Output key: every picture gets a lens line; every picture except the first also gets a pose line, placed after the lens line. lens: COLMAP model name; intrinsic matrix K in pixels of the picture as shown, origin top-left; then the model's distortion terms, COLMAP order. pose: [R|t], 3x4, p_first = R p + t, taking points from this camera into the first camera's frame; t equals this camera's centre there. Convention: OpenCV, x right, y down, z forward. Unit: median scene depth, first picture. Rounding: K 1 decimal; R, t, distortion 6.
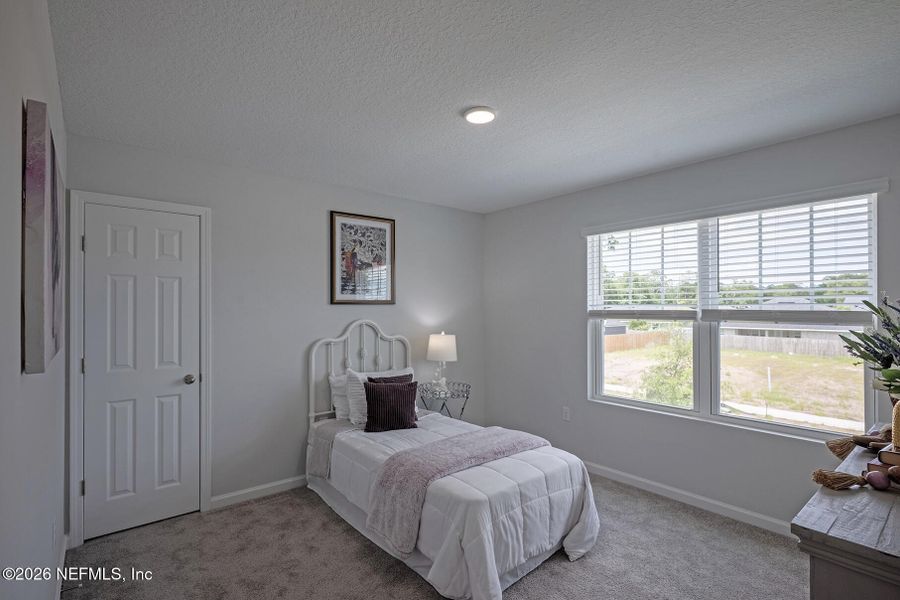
lens RADIAL K [[436.5, 0, 449.8], [0, 436.5, 304.9], [0, 0, 1]] dist [-0.010403, 0.003392]
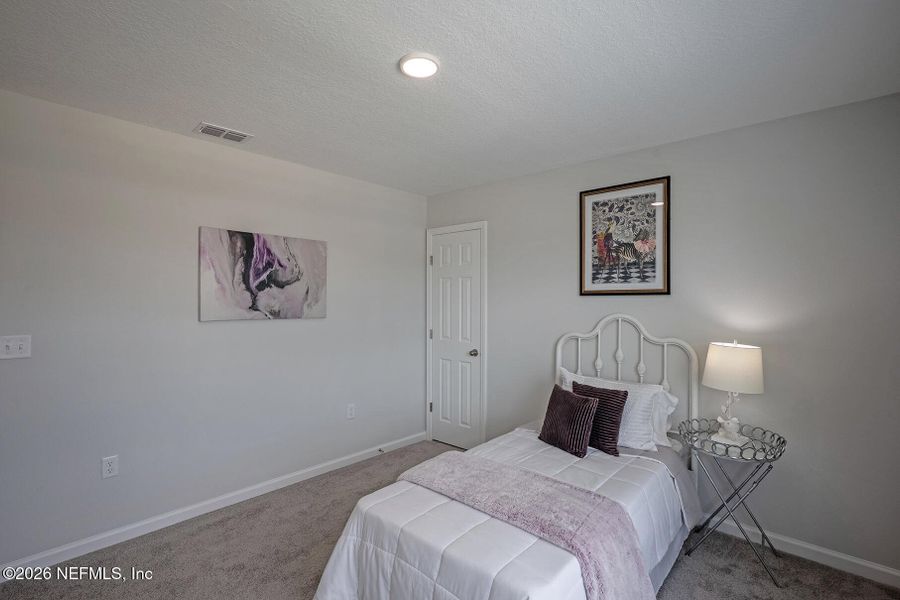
lens RADIAL K [[436.5, 0, 469.9], [0, 436.5, 300.6], [0, 0, 1]] dist [-0.010403, 0.003392]
pose [[0.151611, 0.001709, -0.988439, 0.564933], [0.001397, 0.999997, 0.001943, 0.006757], [0.988439, -0.001676, 0.151608, 0.610880]]
